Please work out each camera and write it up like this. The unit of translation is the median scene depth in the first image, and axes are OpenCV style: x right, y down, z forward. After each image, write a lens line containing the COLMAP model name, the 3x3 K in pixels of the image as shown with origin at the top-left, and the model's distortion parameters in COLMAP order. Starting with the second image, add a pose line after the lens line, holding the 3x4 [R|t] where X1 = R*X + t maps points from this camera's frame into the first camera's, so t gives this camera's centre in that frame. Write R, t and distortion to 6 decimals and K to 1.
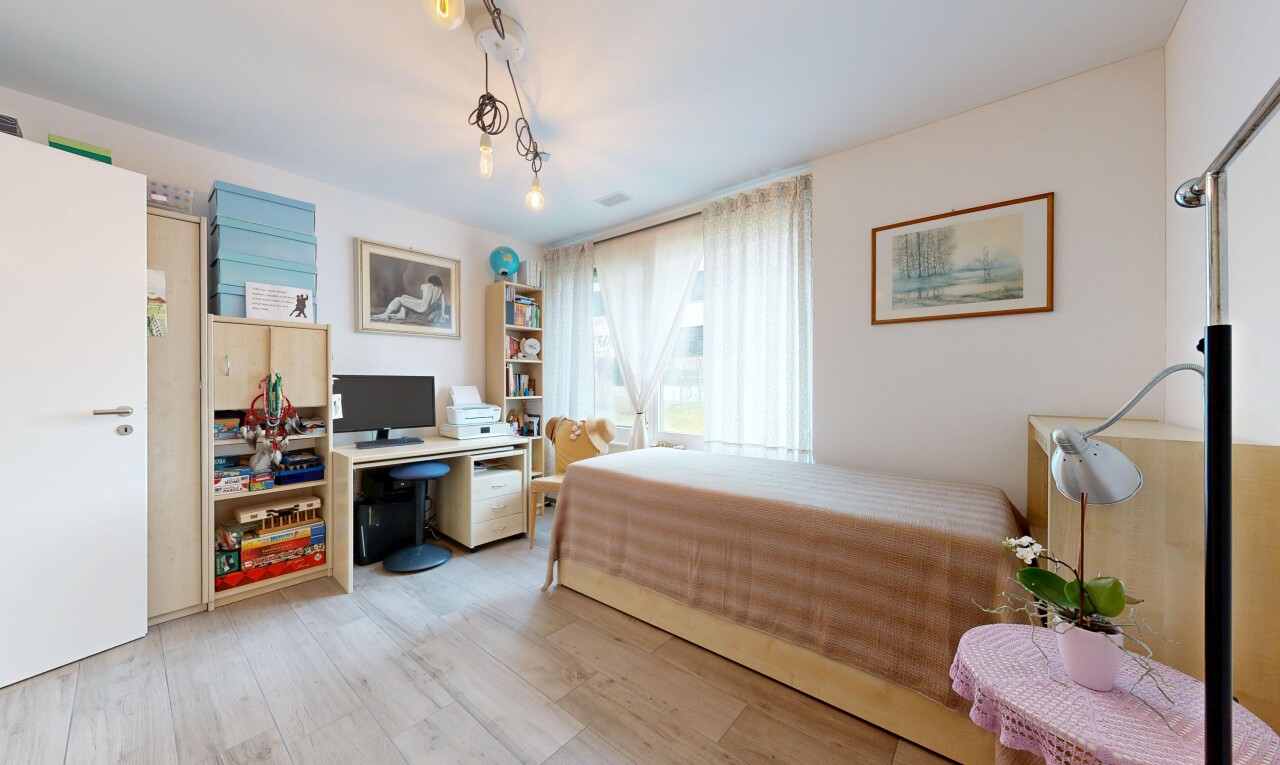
lens RADIAL K [[433.7, 0, 640.1], [0, 433.7, 385.0], [0, 0, 1]] dist [-0.000512, 0.000067]
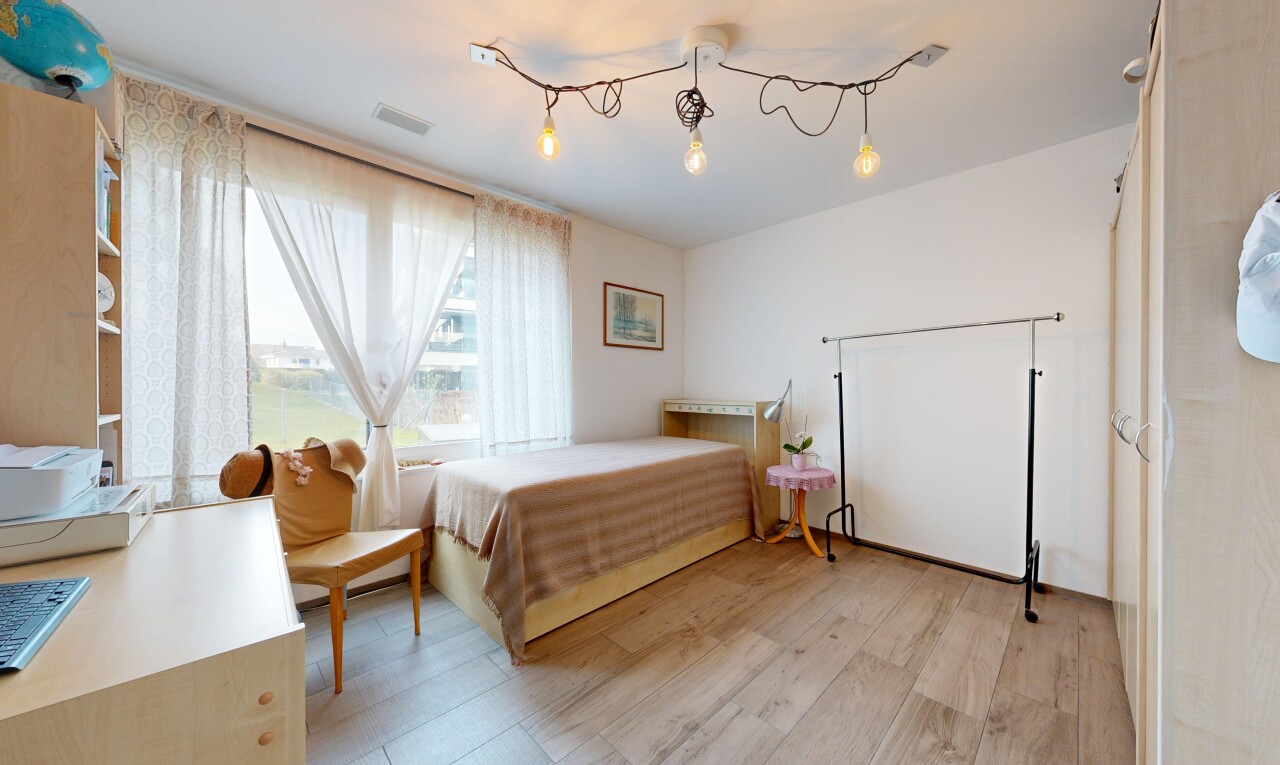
lens RADIAL K [[433.7, 0, 640.1], [0, 433.7, 385.0], [0, 0, 1]] dist [-0.000512, 0.000067]
pose [[0.090024, -0.001080, 0.995939, -1.020475], [0.001311, 0.999999, 0.000966, -0.002573], [-0.995939, 0.001219, 0.090025, 0.789970]]
